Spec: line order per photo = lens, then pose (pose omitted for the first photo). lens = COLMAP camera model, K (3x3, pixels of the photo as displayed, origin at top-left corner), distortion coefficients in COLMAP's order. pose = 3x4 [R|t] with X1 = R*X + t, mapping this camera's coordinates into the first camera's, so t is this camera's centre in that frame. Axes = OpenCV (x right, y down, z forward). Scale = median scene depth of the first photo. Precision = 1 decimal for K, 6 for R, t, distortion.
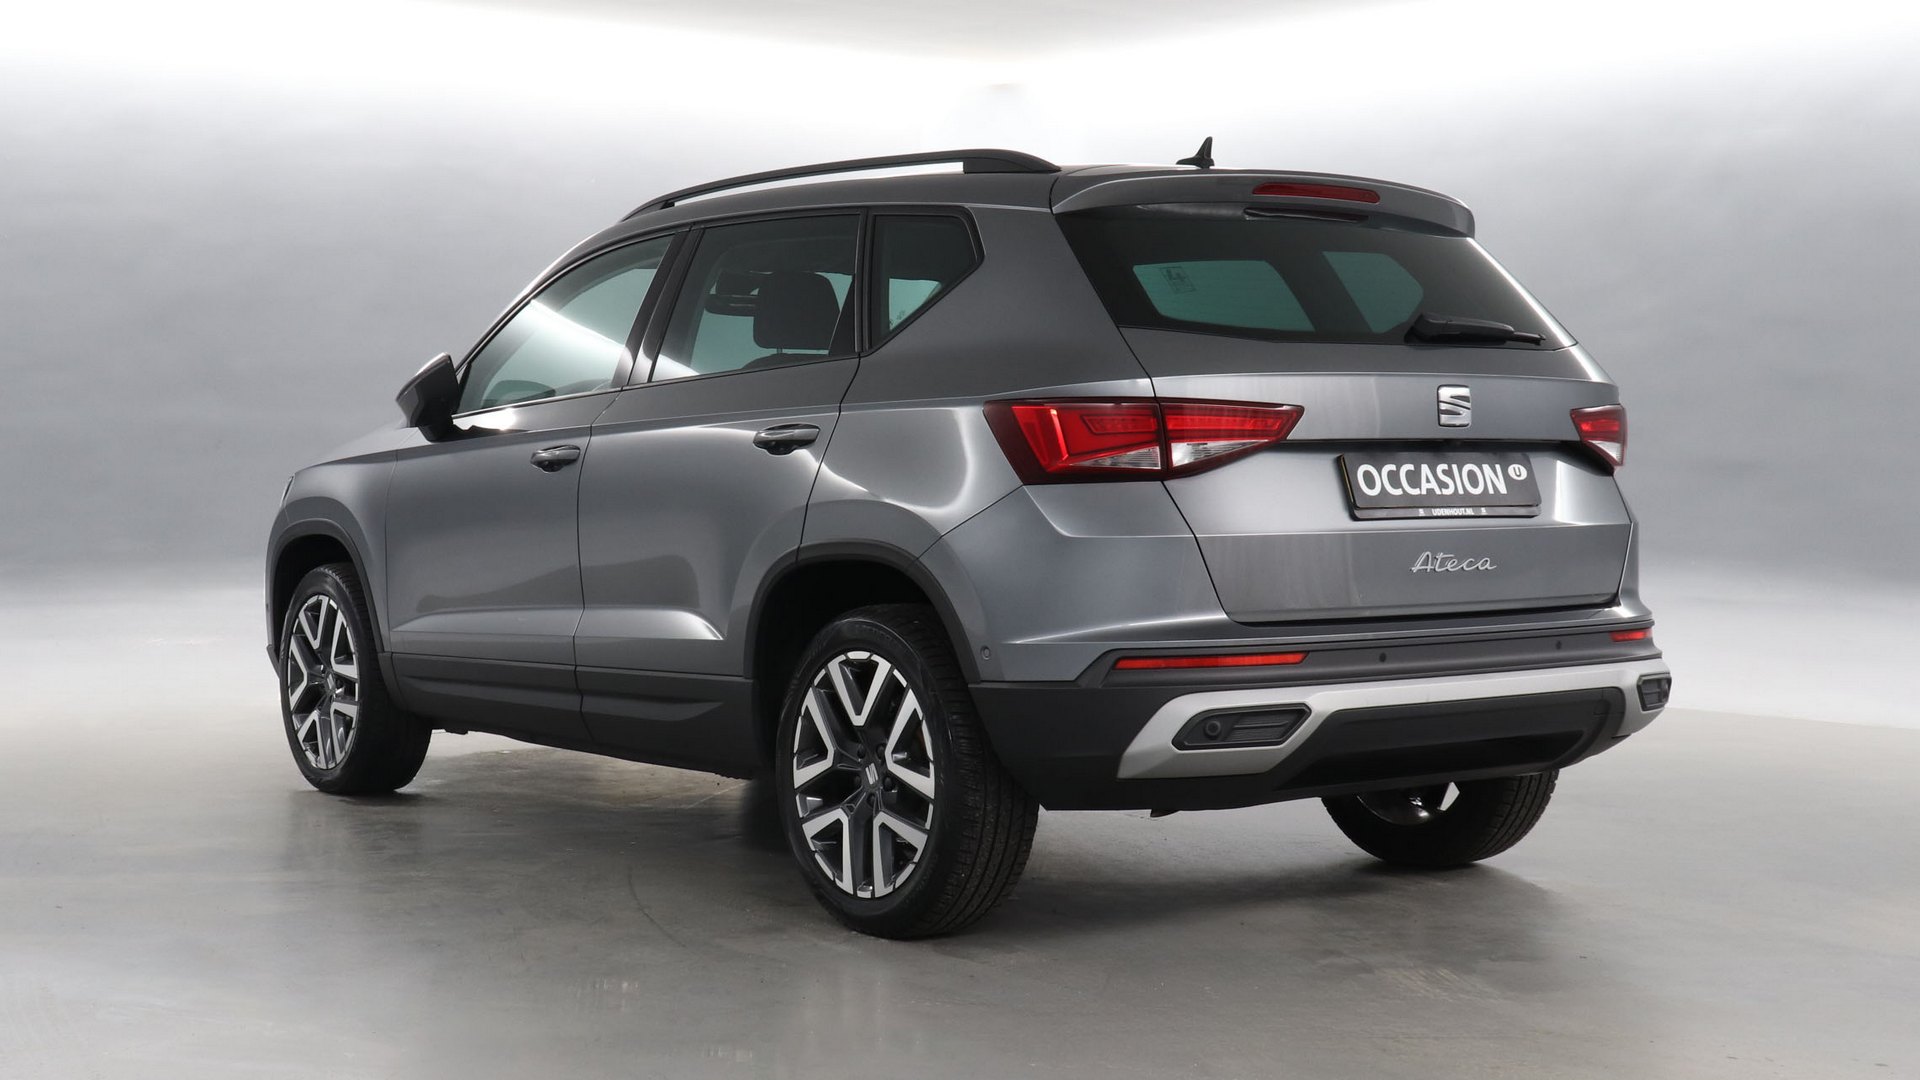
lens RADIAL K [[3227.1, 0, 960.0], [0, 3227.1, 540.0], [0, 0, 1]] dist [-0.467760, 0.017428]
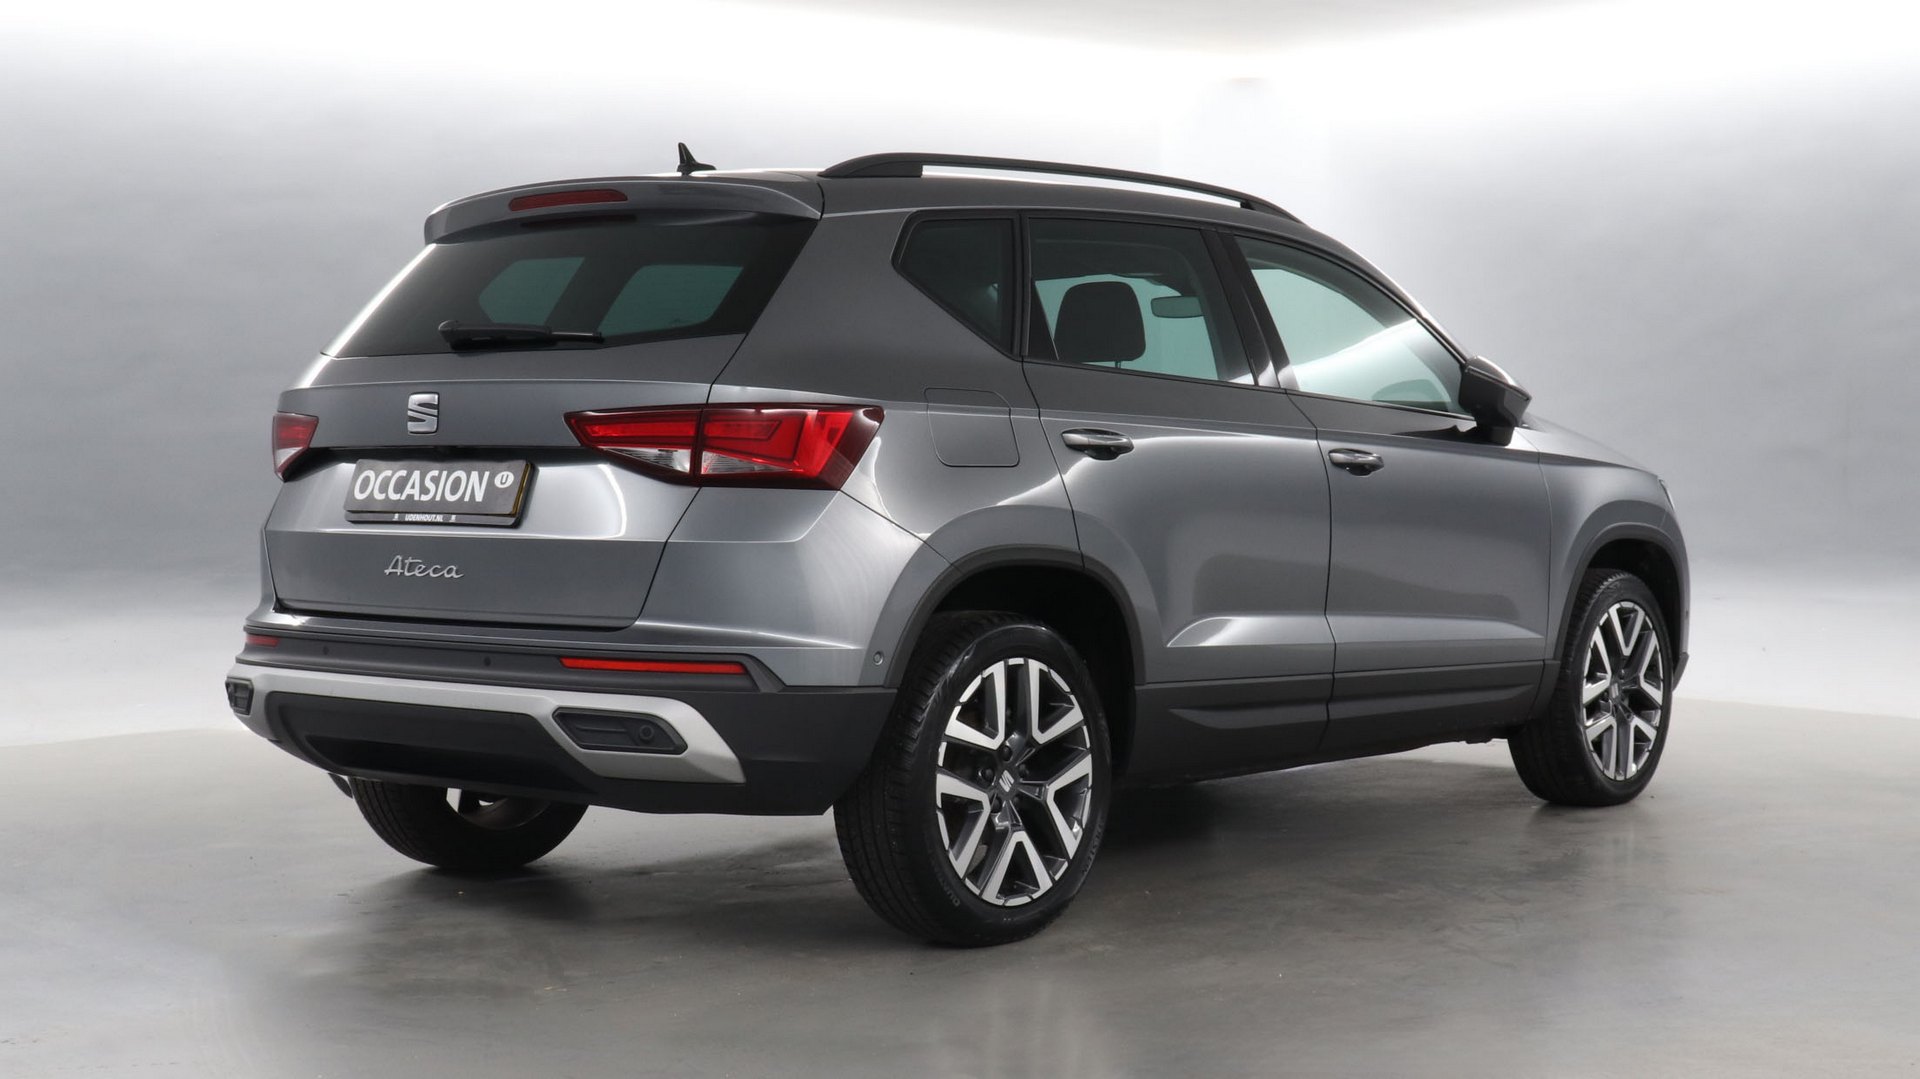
lens RADIAL K [[3227.1, 0, 960.0], [0, 3227.1, 539.5], [0, 0, 1]] dist [-0.467760, 0.017428]
pose [[0.216223, 0.032254, -0.975811, 1.177668], [-0.031419, 0.999166, 0.026064, -0.033674], [0.975838, 0.025023, 0.217056, 0.949333]]
